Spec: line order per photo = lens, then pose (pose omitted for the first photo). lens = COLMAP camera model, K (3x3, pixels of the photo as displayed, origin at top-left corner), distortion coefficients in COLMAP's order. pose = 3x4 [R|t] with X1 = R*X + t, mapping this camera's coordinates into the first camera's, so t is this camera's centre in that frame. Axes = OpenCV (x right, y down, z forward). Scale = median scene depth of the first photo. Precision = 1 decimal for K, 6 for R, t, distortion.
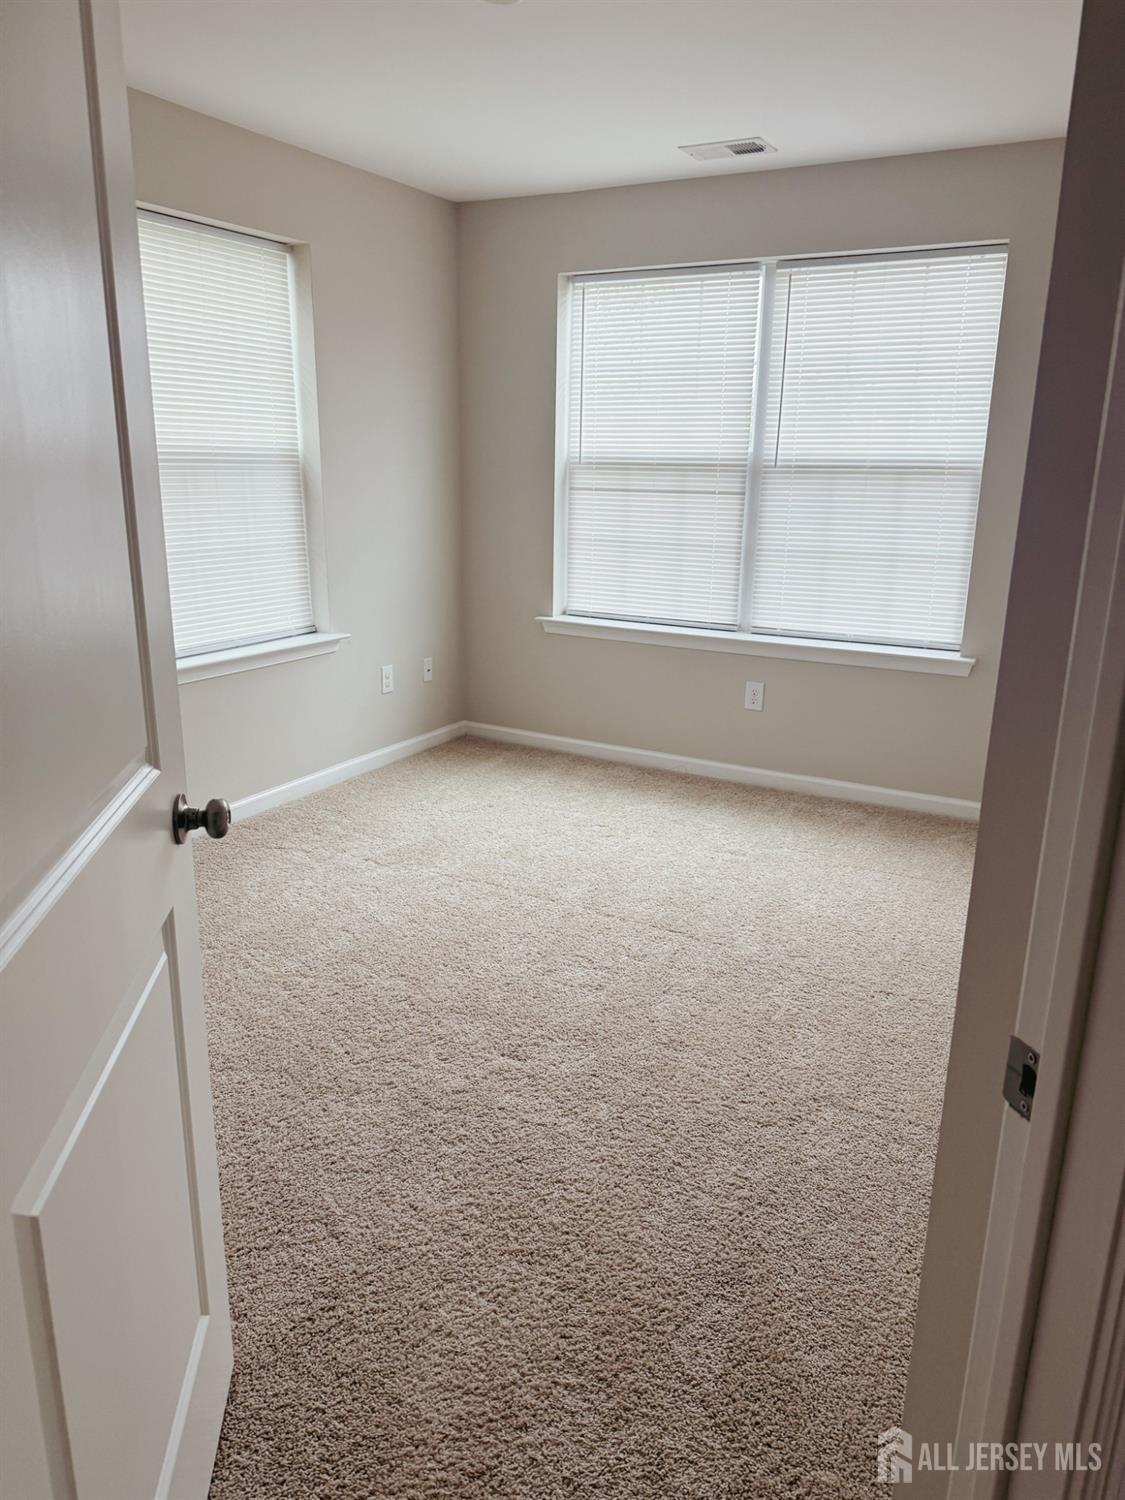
lens RADIAL K [[1049.9, 0, 551.6], [0, 1049.9, 744.5], [0, 0, 1]] dist [0.025399, -0.018445]
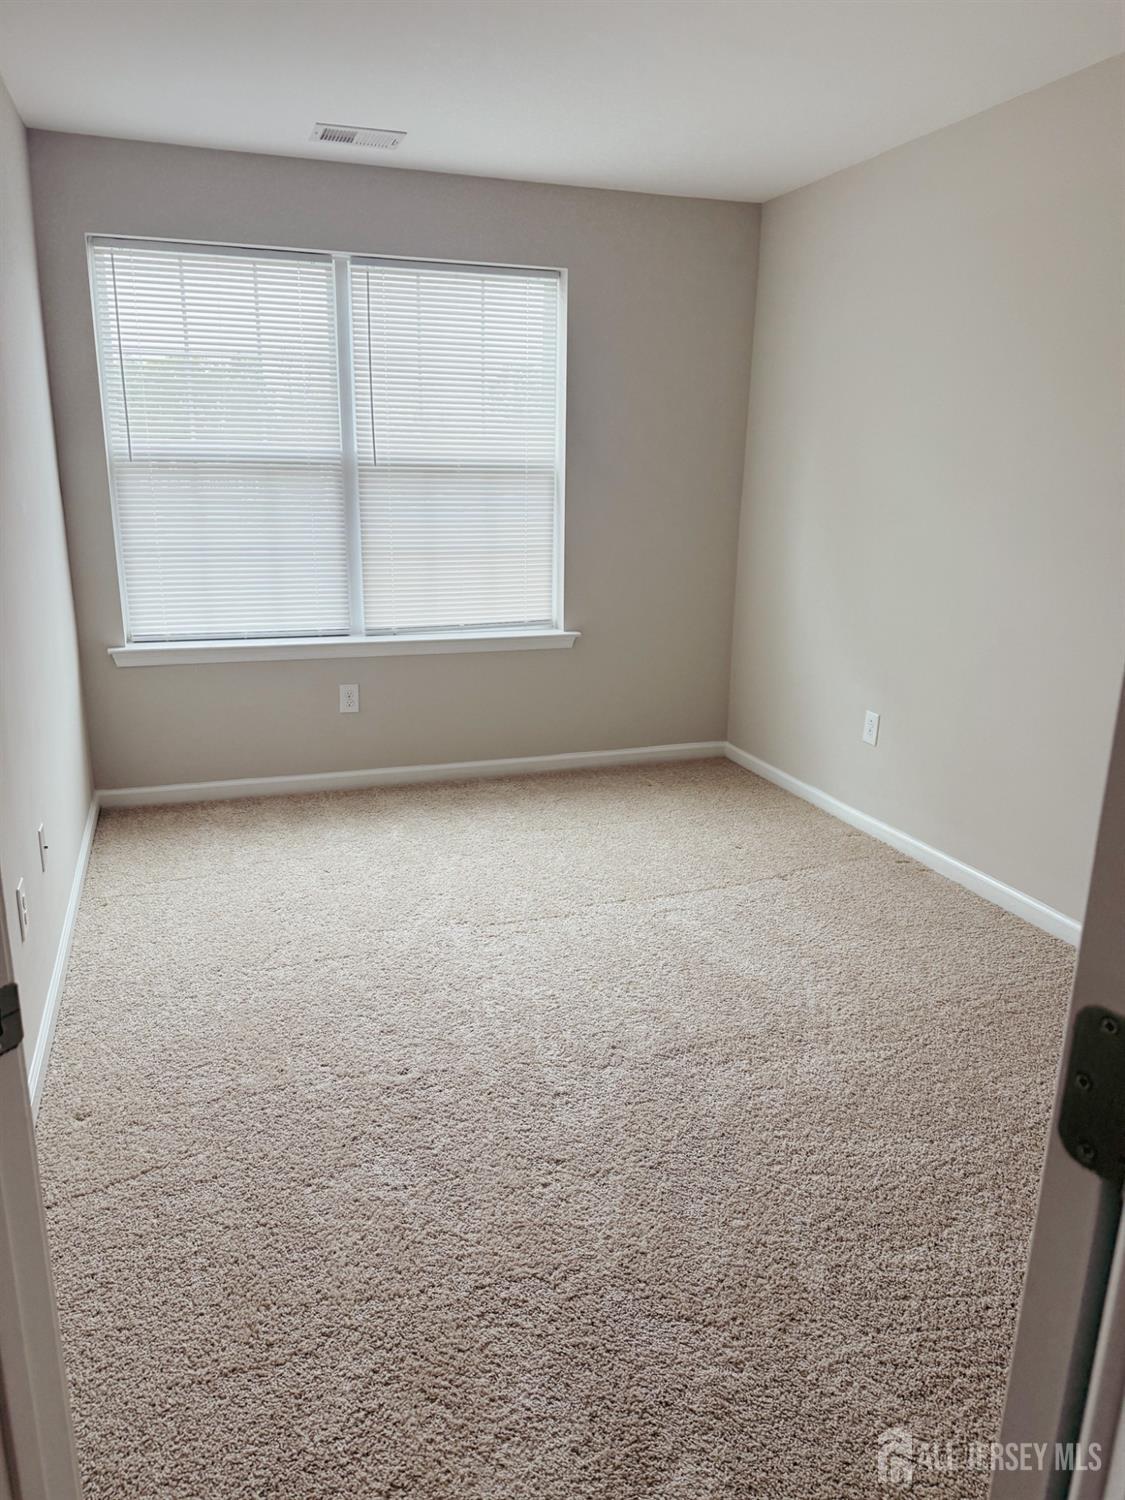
lens RADIAL K [[1049.9, 0, 508.3], [0, 1049.9, 741.2], [0, 0, 1]] dist [0.025399, -0.018445]
pose [[0.684805, -0.194940, 0.702169, -0.439702], [0.191124, 0.977871, 0.085084, -0.068666], [-0.703217, 0.075936, 0.706909, 0.225386]]
